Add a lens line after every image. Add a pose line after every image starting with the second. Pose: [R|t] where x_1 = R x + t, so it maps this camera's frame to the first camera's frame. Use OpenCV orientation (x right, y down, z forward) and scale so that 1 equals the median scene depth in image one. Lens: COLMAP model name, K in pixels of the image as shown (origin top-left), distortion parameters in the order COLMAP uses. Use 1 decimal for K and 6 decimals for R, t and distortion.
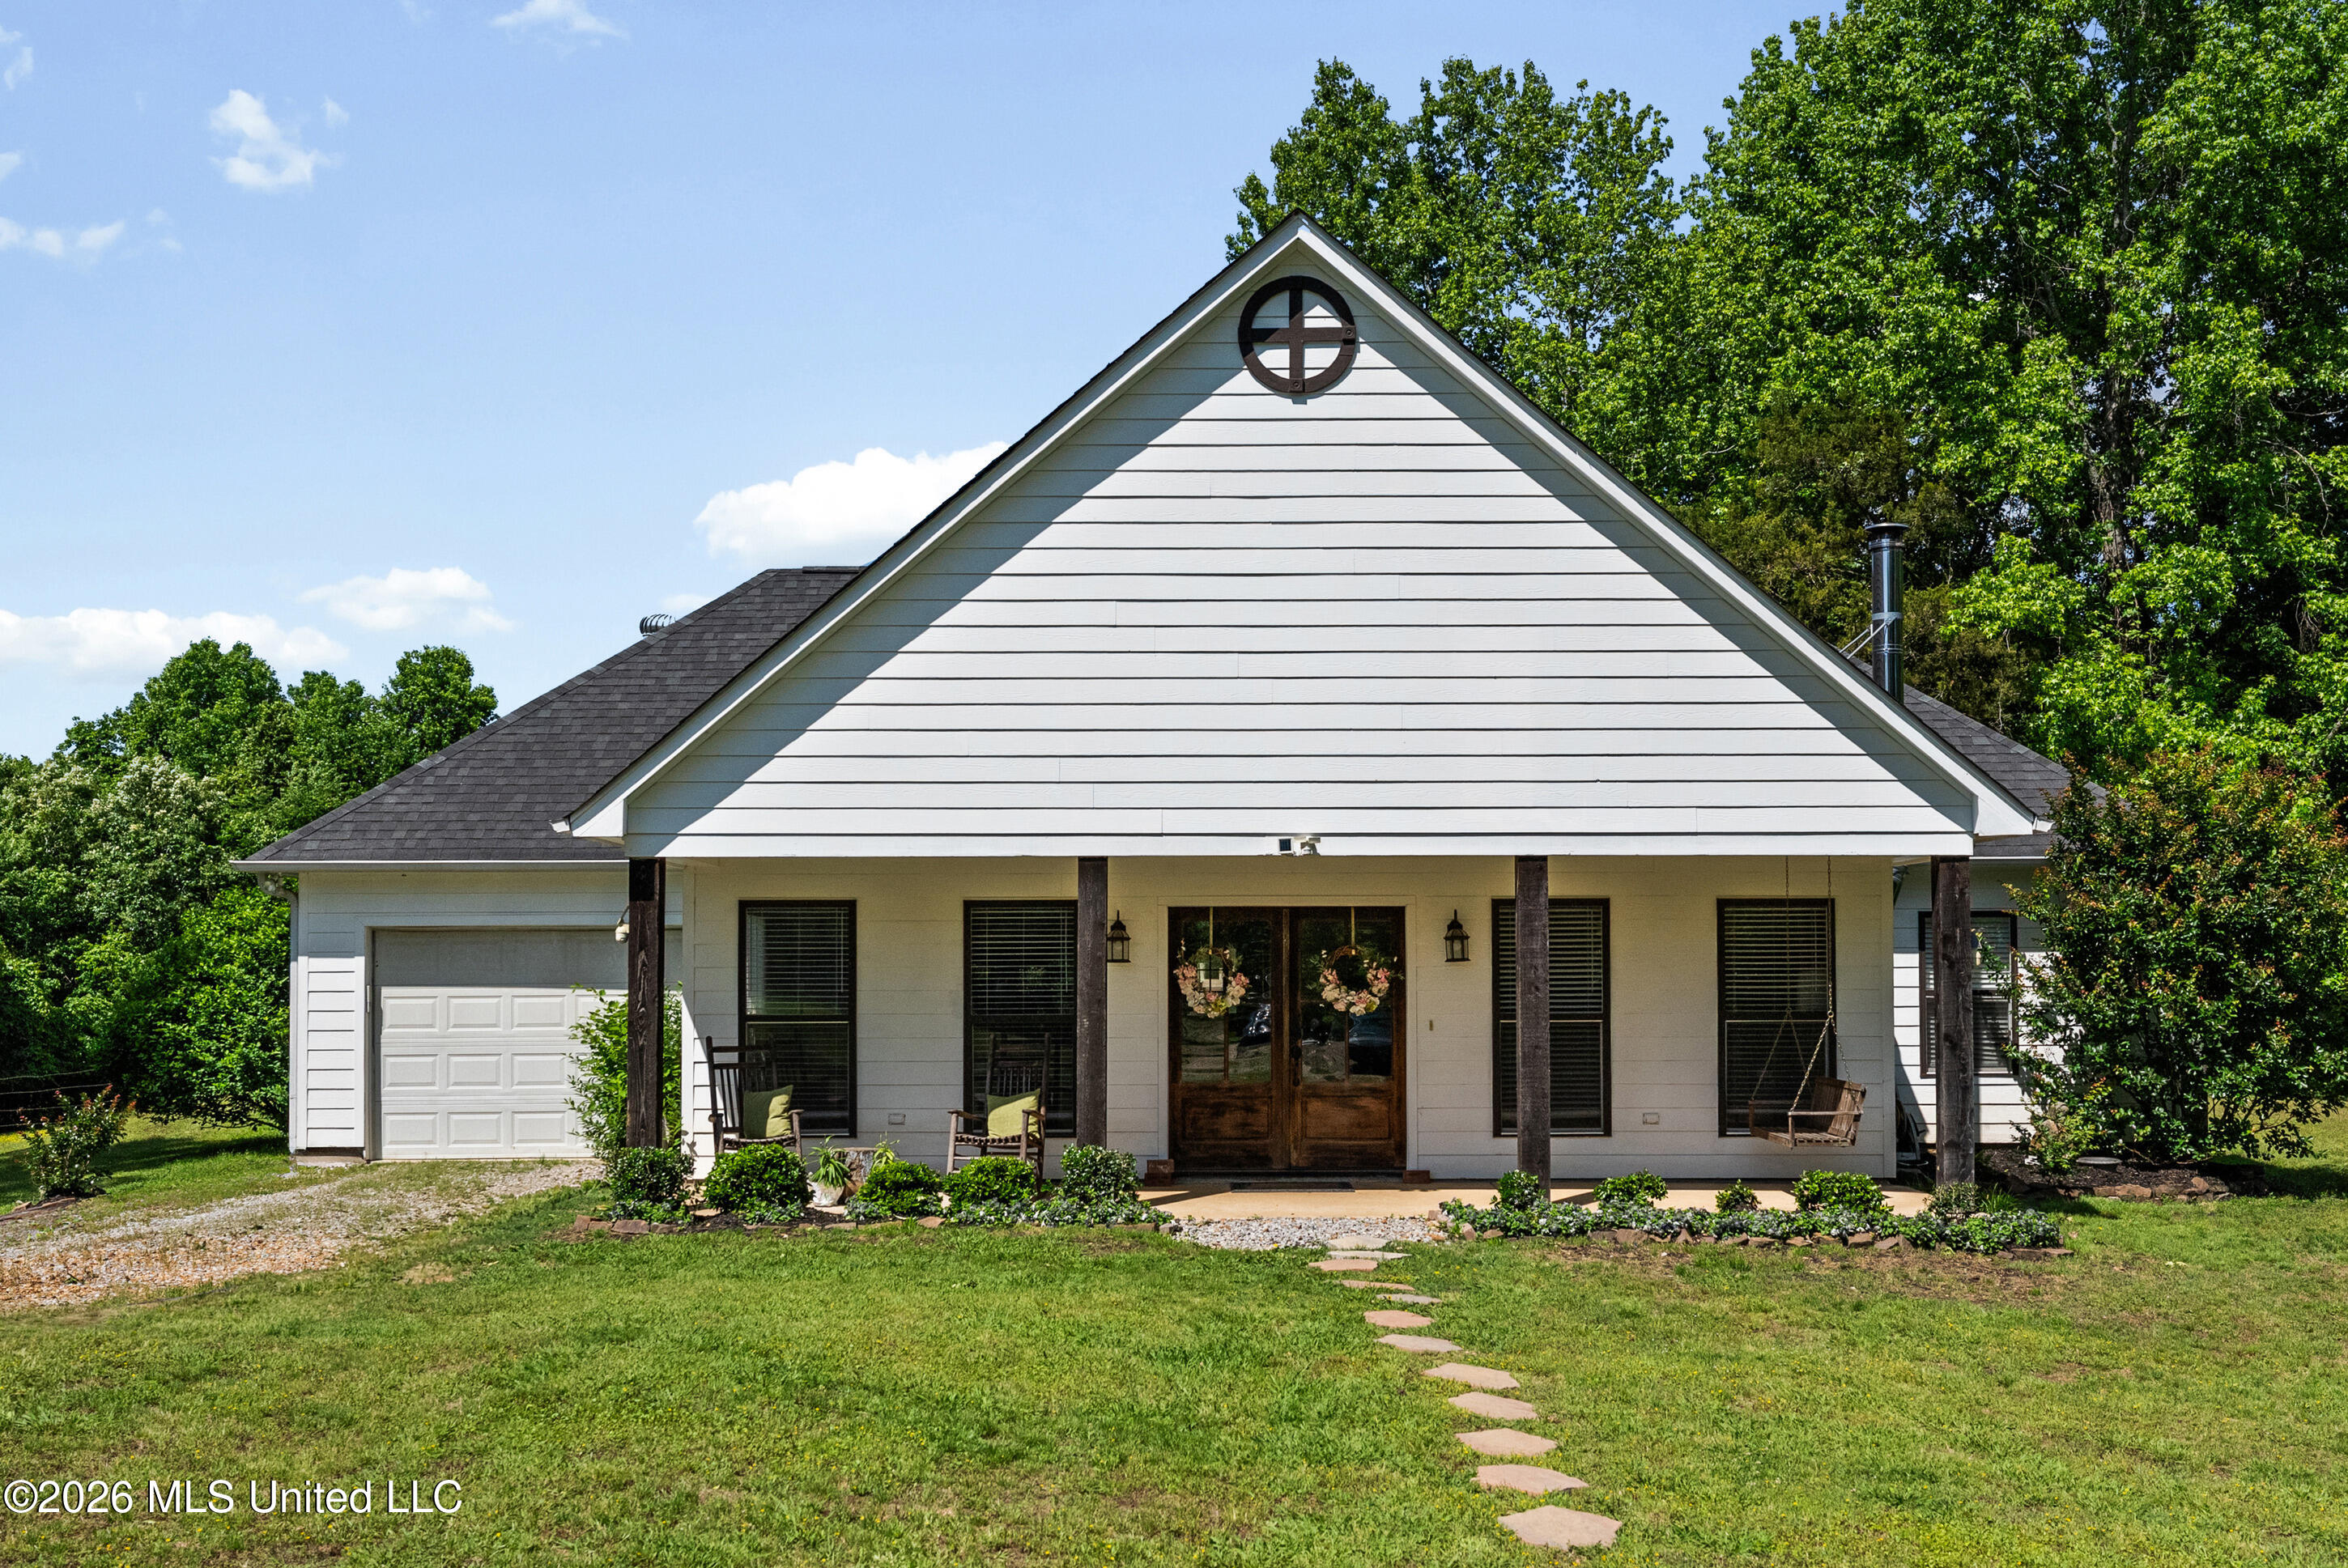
lens RADIAL K [[2390.8, 0, 1176.9], [0, 2390.8, 932.7], [0, 0, 1]] dist [0.006596, -0.026810]
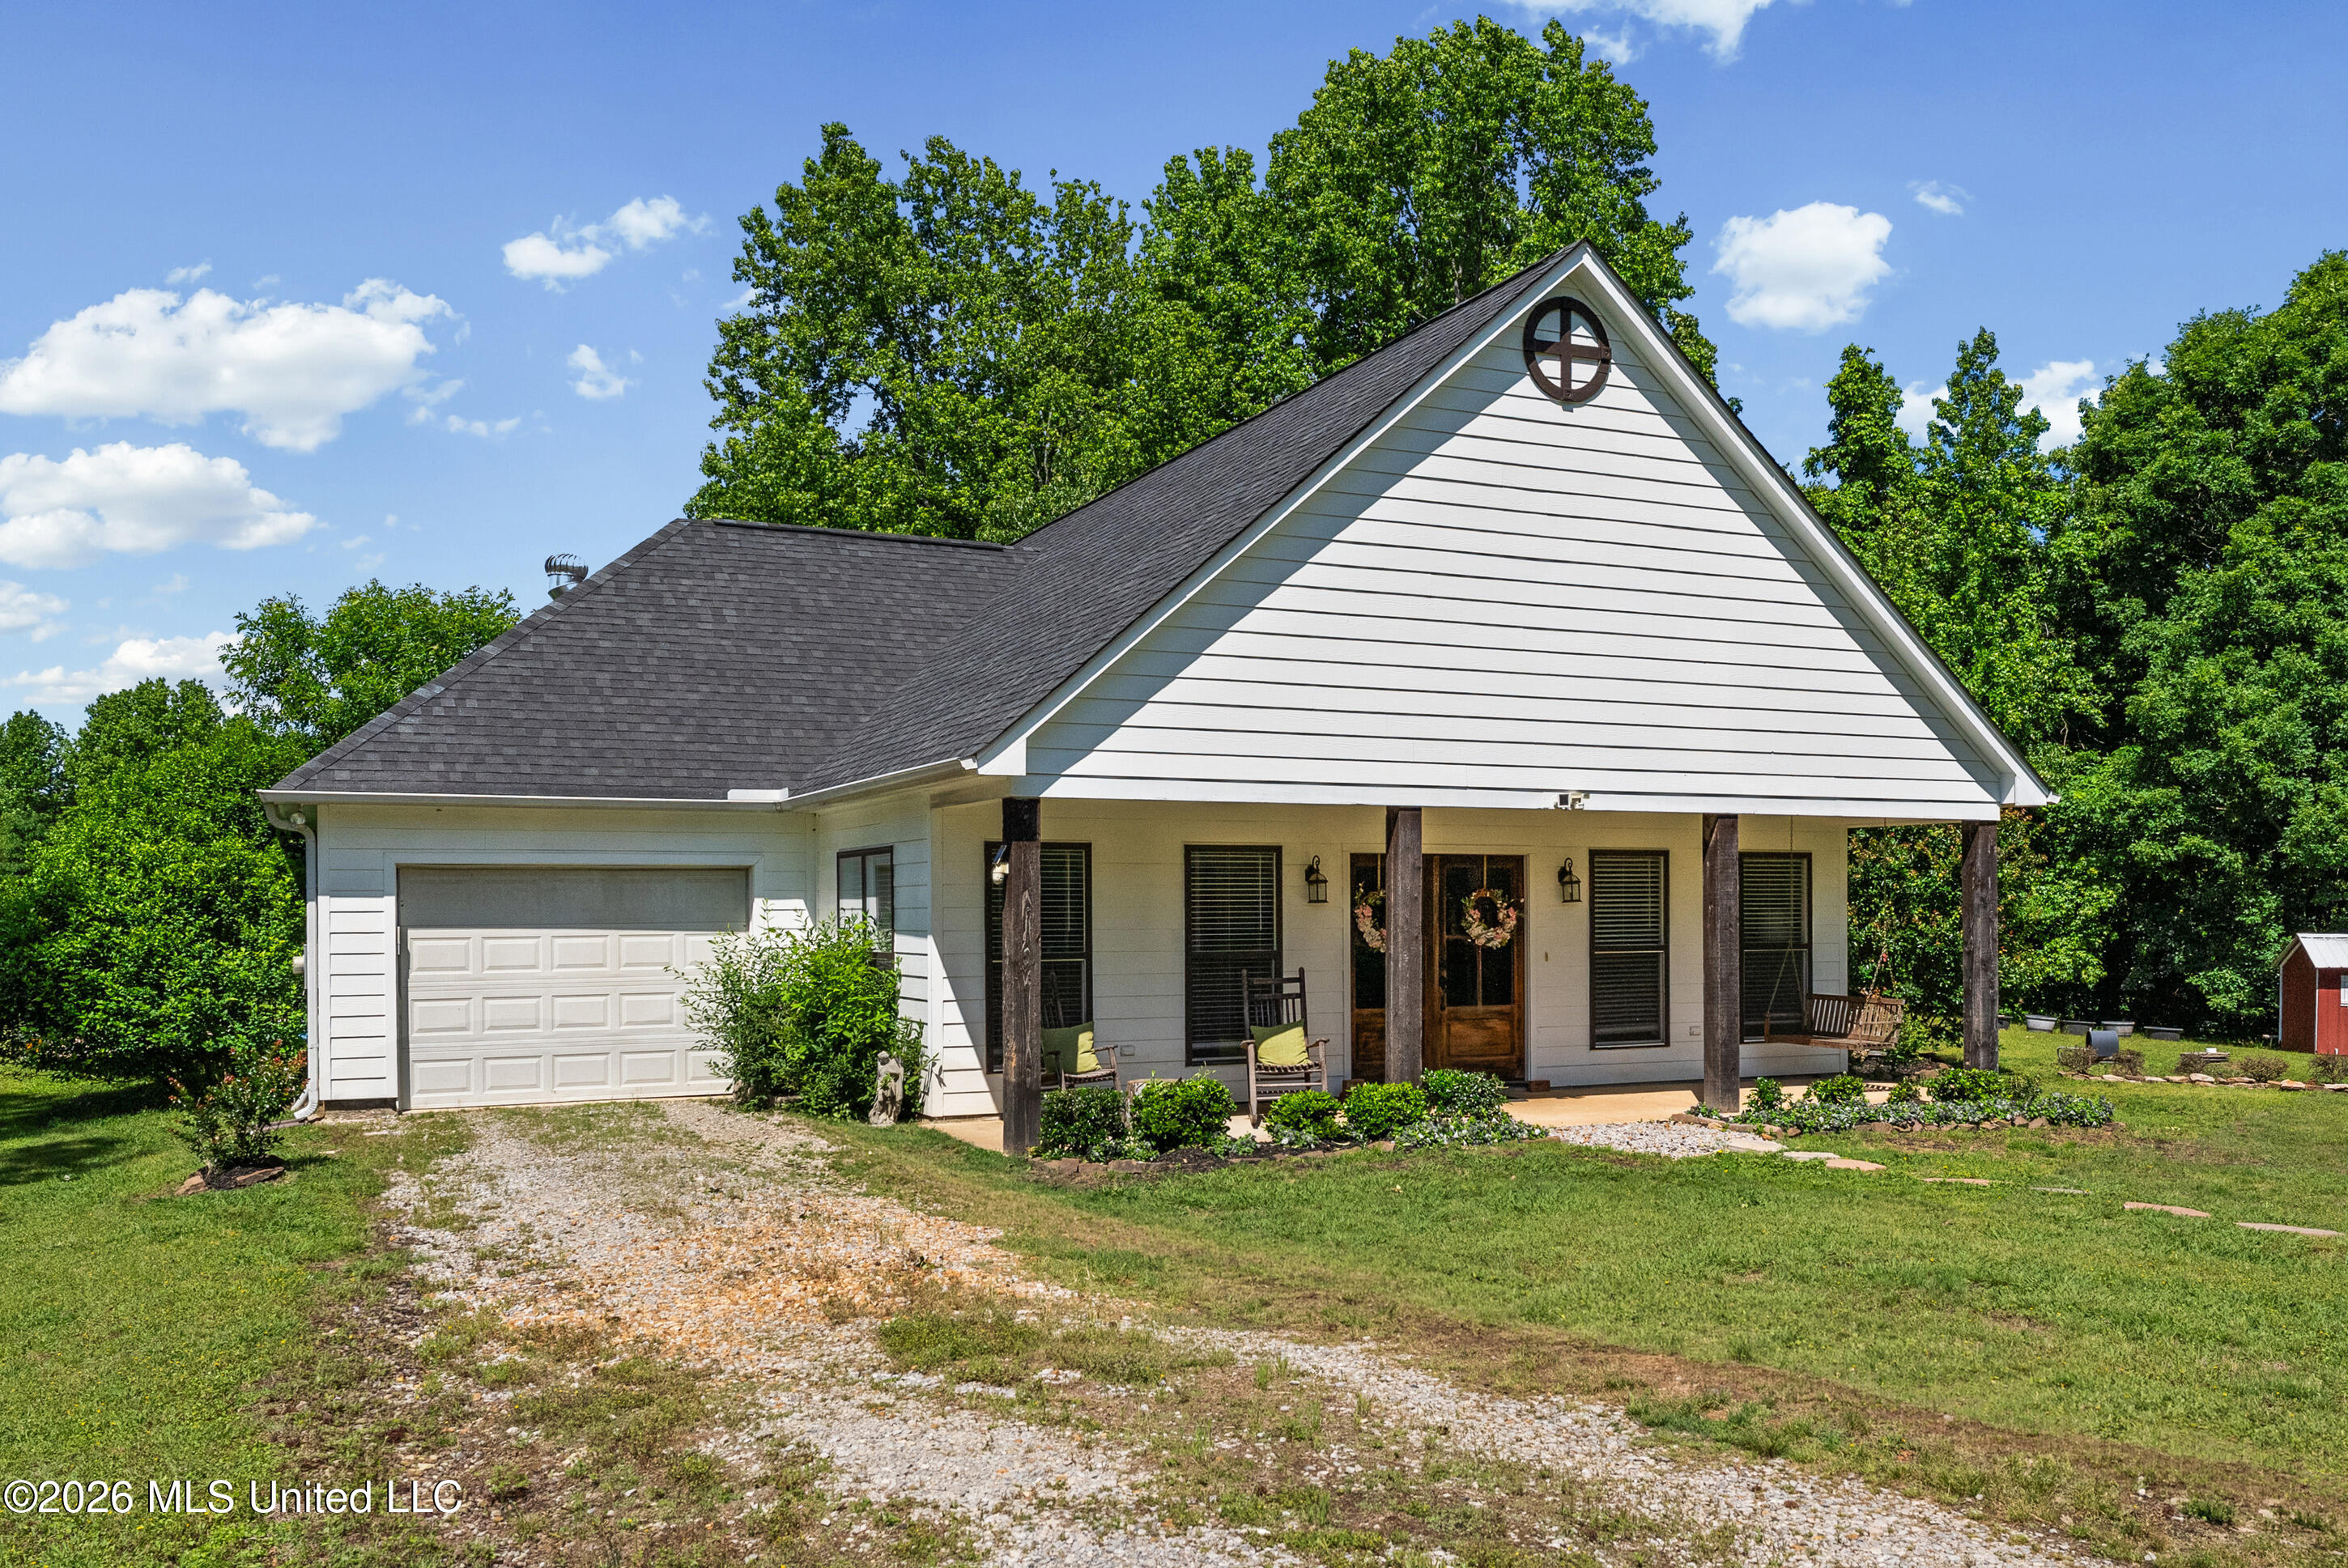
lens RADIAL K [[1907.9, 0, 1172.7], [0, 1907.9, 915.1], [0, 0, 1]] dist [0.003146, 0.018631]
pose [[0.908059, -0.001551, 0.418840, -0.451695], [-0.006433, 0.999824, 0.017648, 0.002894], [-0.418793, -0.018720, 0.907889, 0.228093]]
